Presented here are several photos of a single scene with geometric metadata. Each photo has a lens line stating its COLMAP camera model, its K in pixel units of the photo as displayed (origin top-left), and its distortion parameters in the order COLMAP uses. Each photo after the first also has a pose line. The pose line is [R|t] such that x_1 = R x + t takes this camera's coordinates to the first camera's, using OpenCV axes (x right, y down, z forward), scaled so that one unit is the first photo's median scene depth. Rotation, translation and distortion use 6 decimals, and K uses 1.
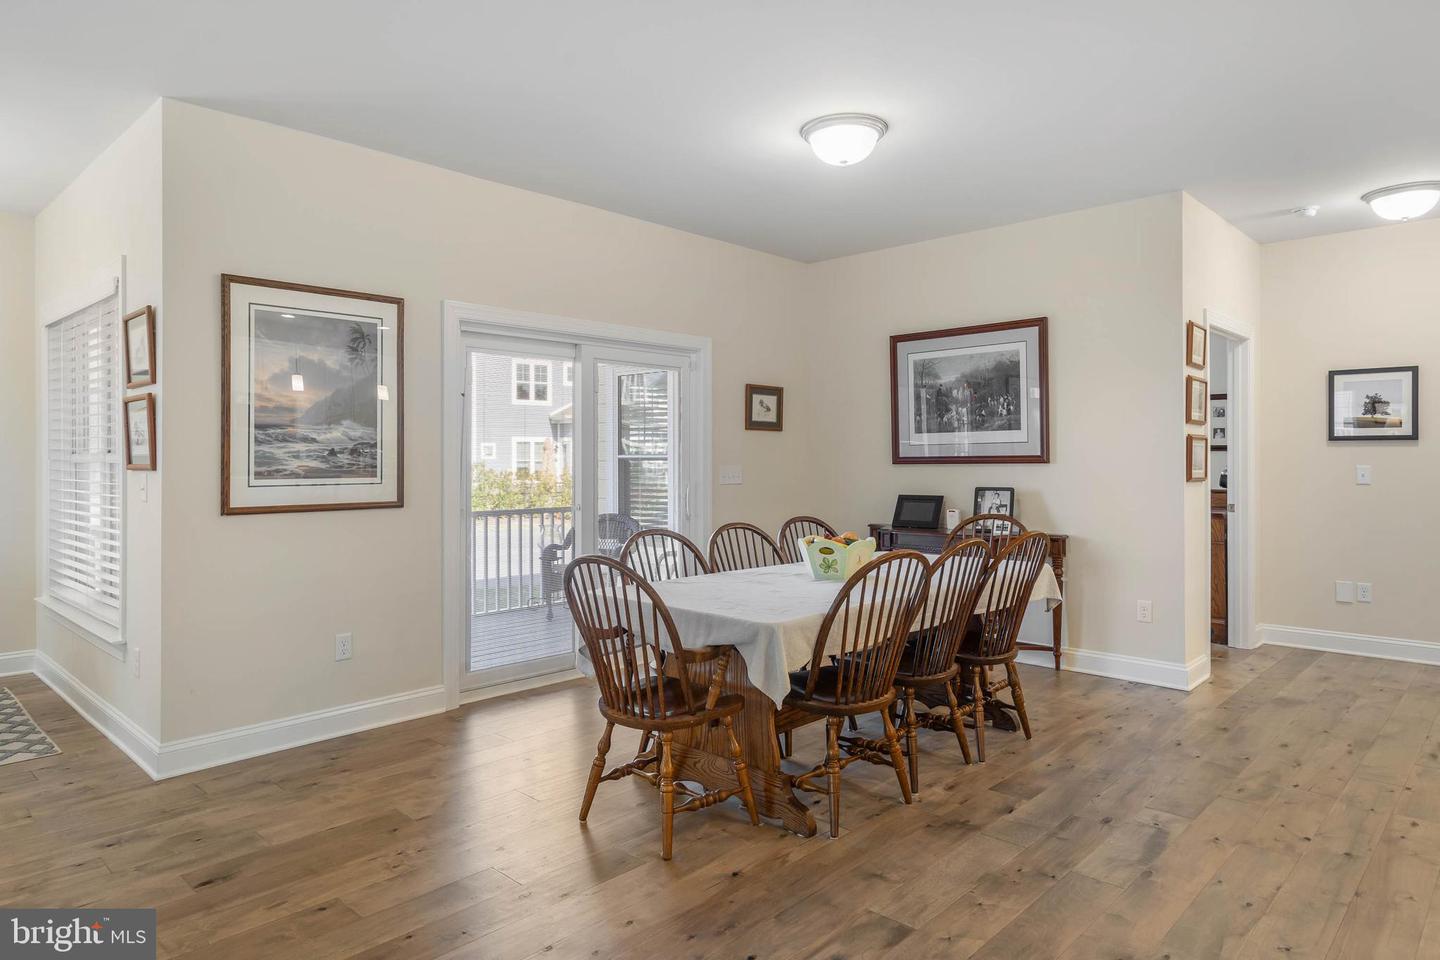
lens RADIAL K [[884.5, 0, 716.0], [0, 884.5, 458.4], [0, 0, 1]] dist [0.003829, 0.000038]
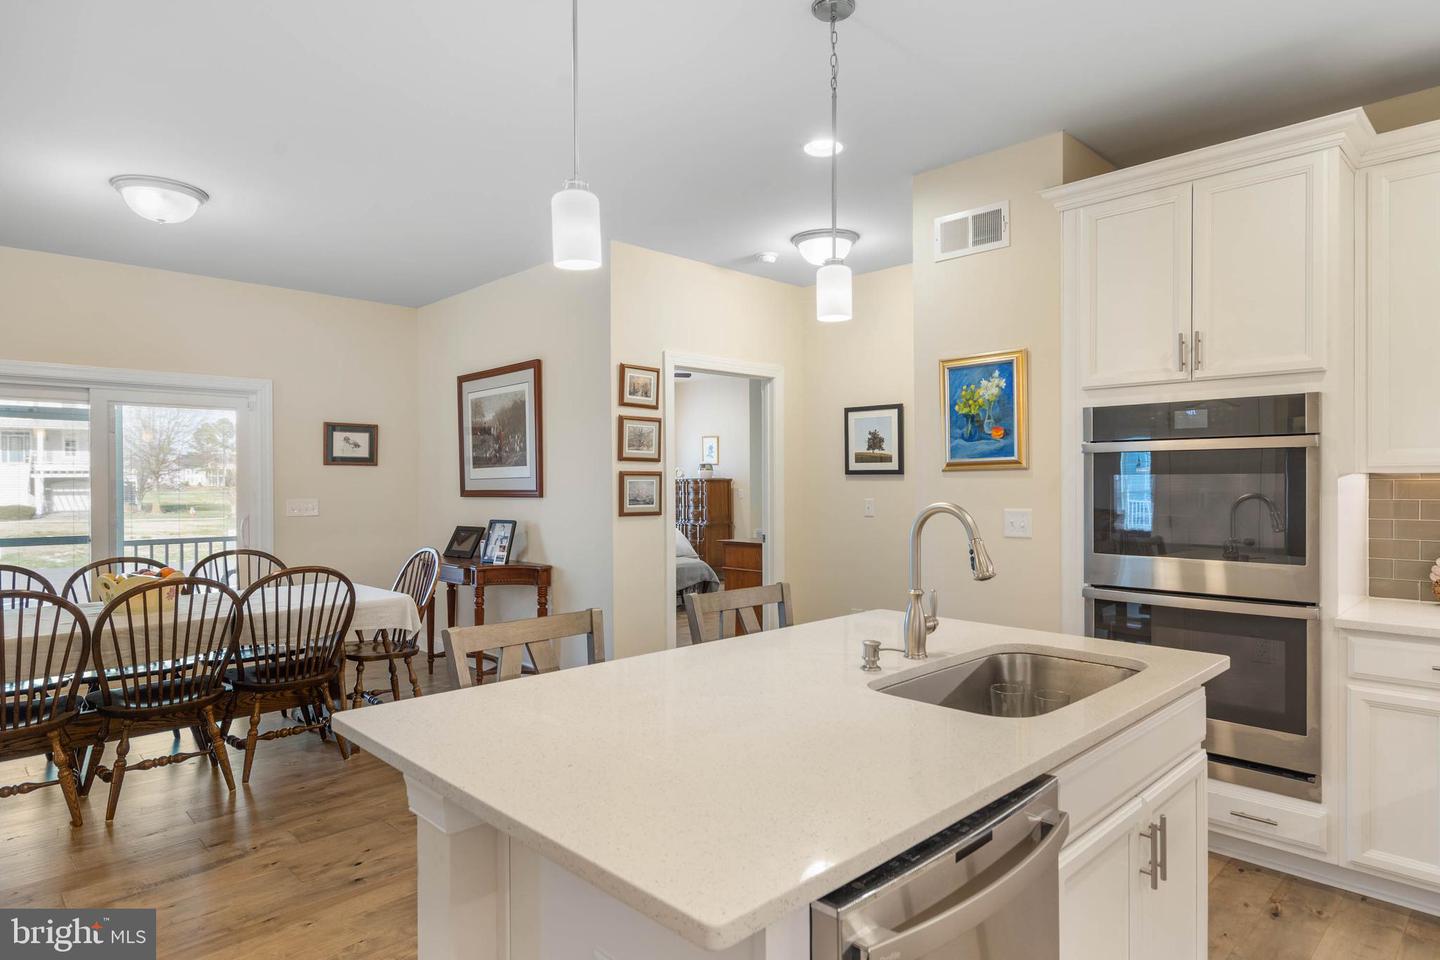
lens RADIAL K [[833.0, 0, 720.0], [0, 833.0, 480.0], [0, 0, 1]] dist [0.002148, 0.000227]
pose [[0.999396, -0.002120, -0.034691, 0.731894], [0.002090, 0.999997, -0.000898, -0.016734], [0.034692, 0.000825, 0.999398, 0.014783]]
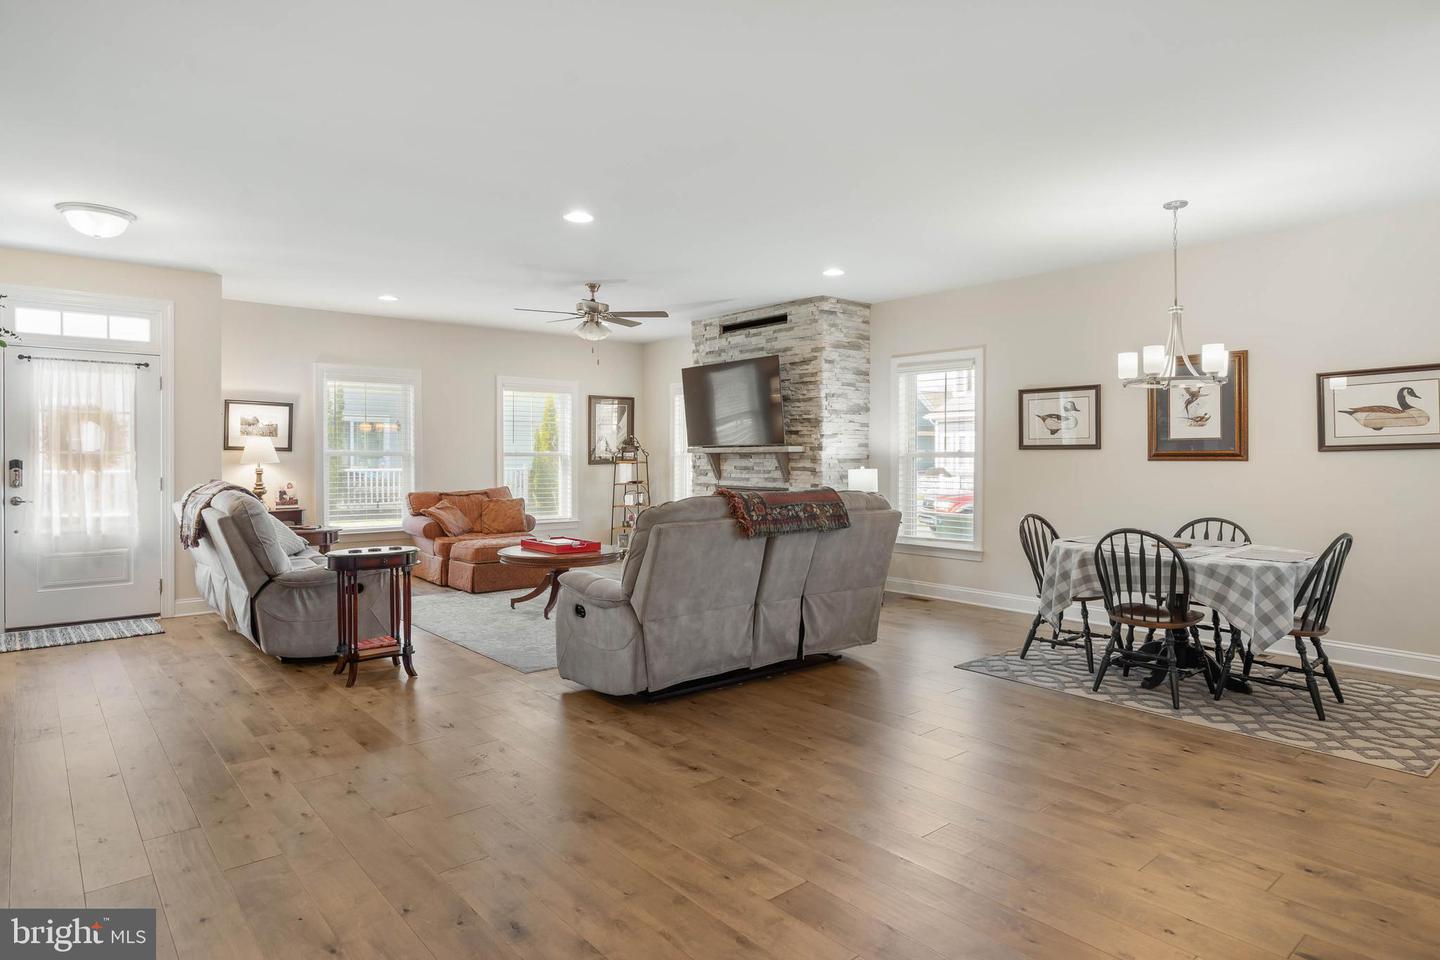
lens RADIAL K [[818.9, 0, 725.4], [0, 818.9, 467.6], [0, 0, 1]] dist [0.003438, 0.000508]
pose [[-0.107575, 0.015525, -0.994076, 0.148820], [-0.002368, 0.999871, 0.015872, 0.000743], [0.994194, 0.004061, -0.107525, 0.307997]]
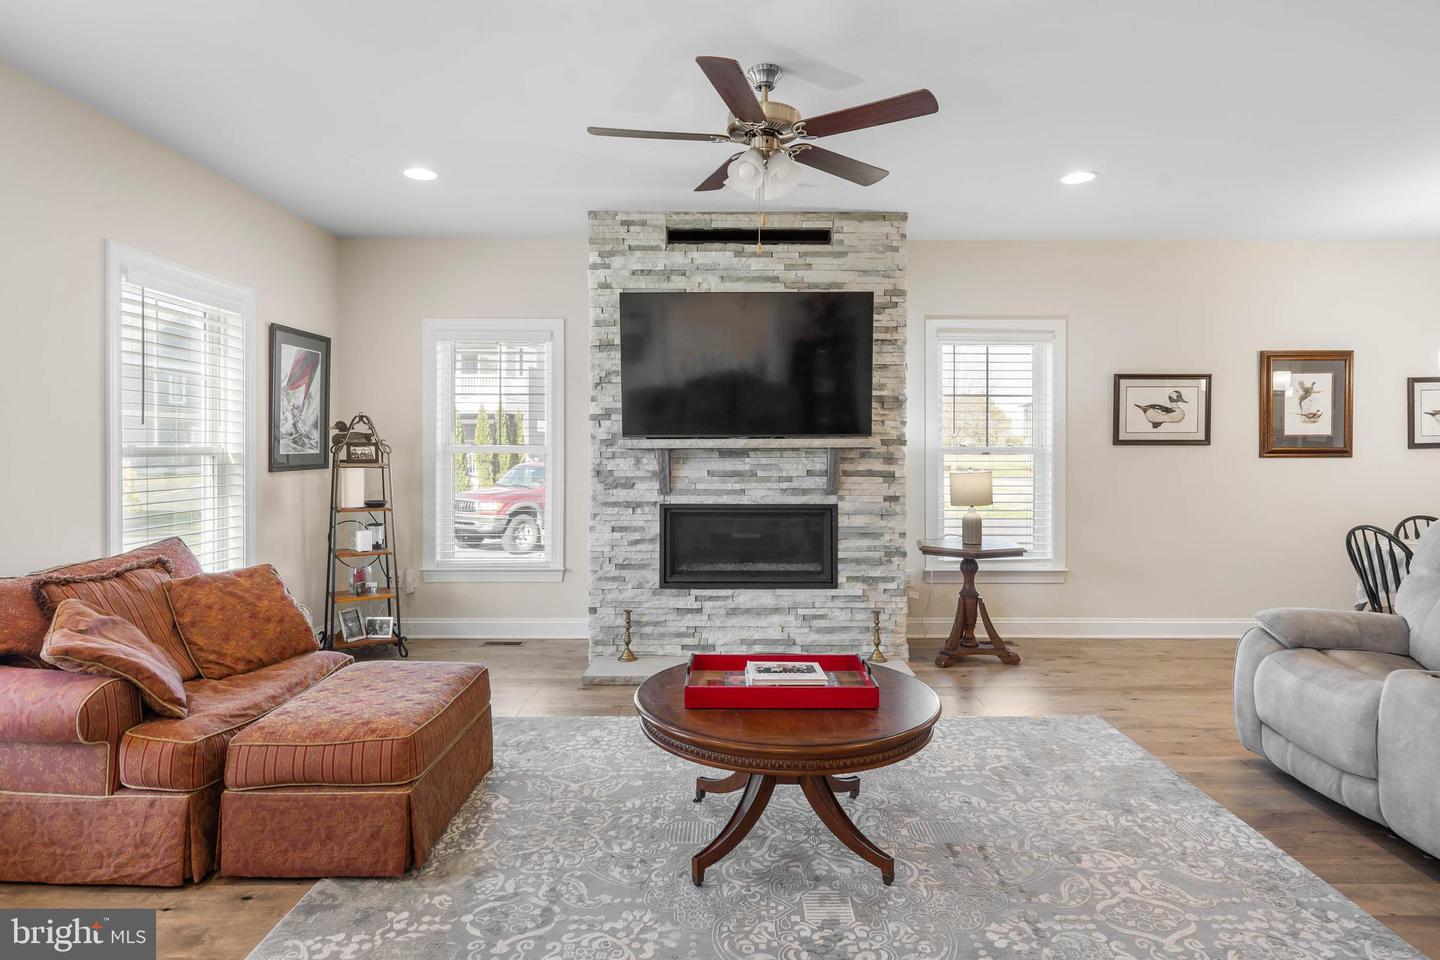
lens RADIAL K [[801.3, 0, 726.2], [0, 801.3, 448.1], [0, 0, 1]] dist [0.002390, 0.001158]
pose [[0.692394, 0.005385, -0.721500, -0.884651], [-0.003421, 0.999985, 0.004181, -0.007698], [0.721512, -0.000426, 0.692402, -0.576881]]
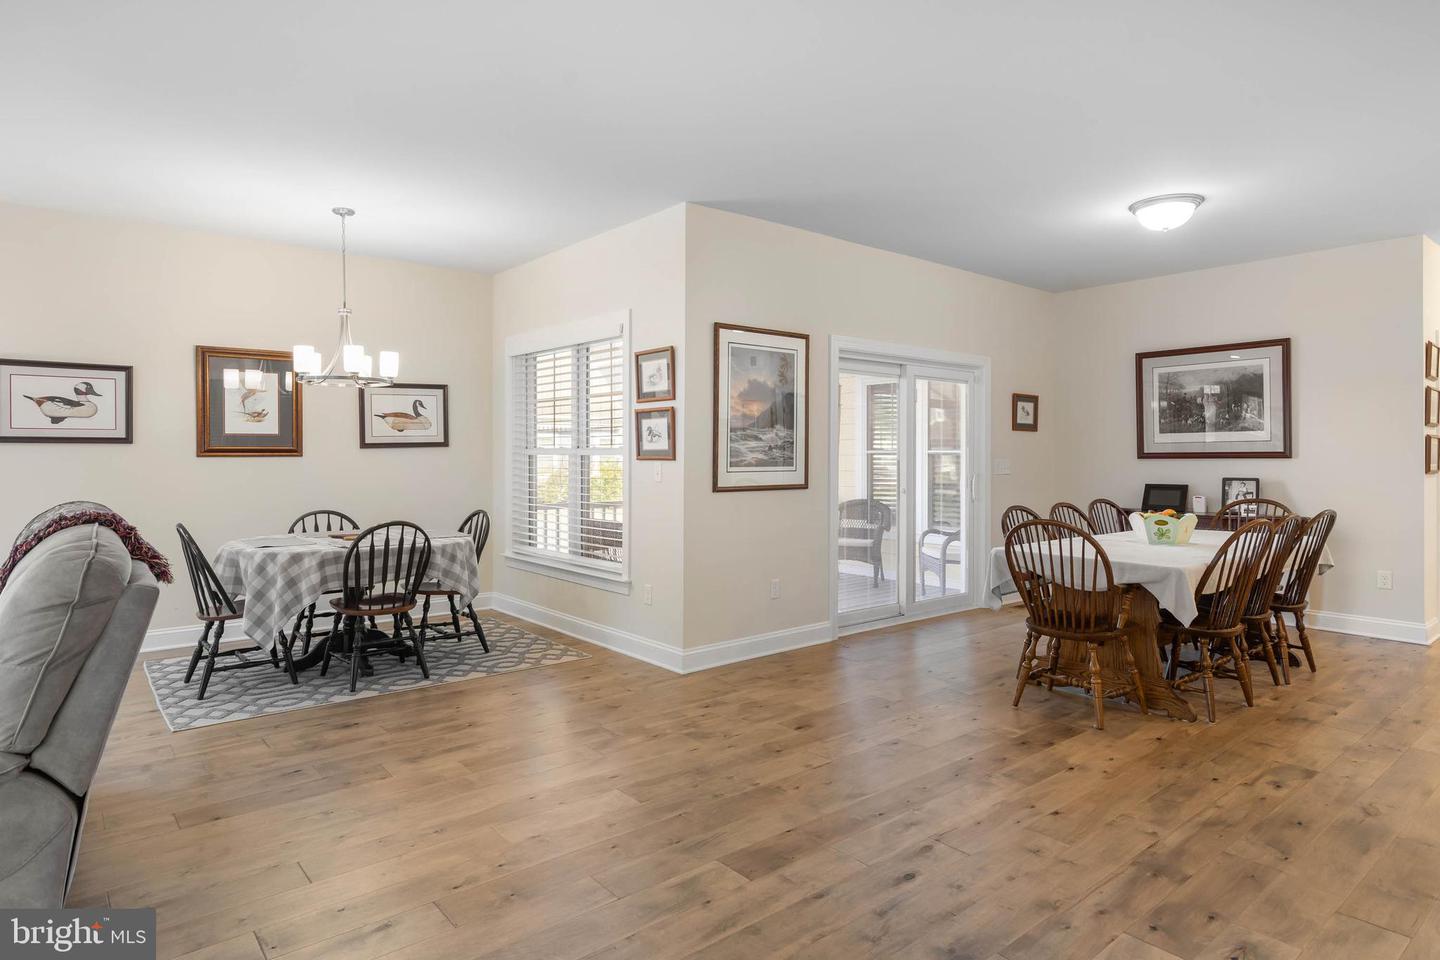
lens RADIAL K [[822.0, 0, 720.8], [0, 822.0, 455.1], [0, 0, 1]] dist [0.003025, -0.000742]
pose [[0.993153, 0.003064, -0.116785, -0.317247], [-0.002969, 0.999995, 0.000985, 0.002722], [0.116787, -0.000632, 0.993157, -0.251646]]
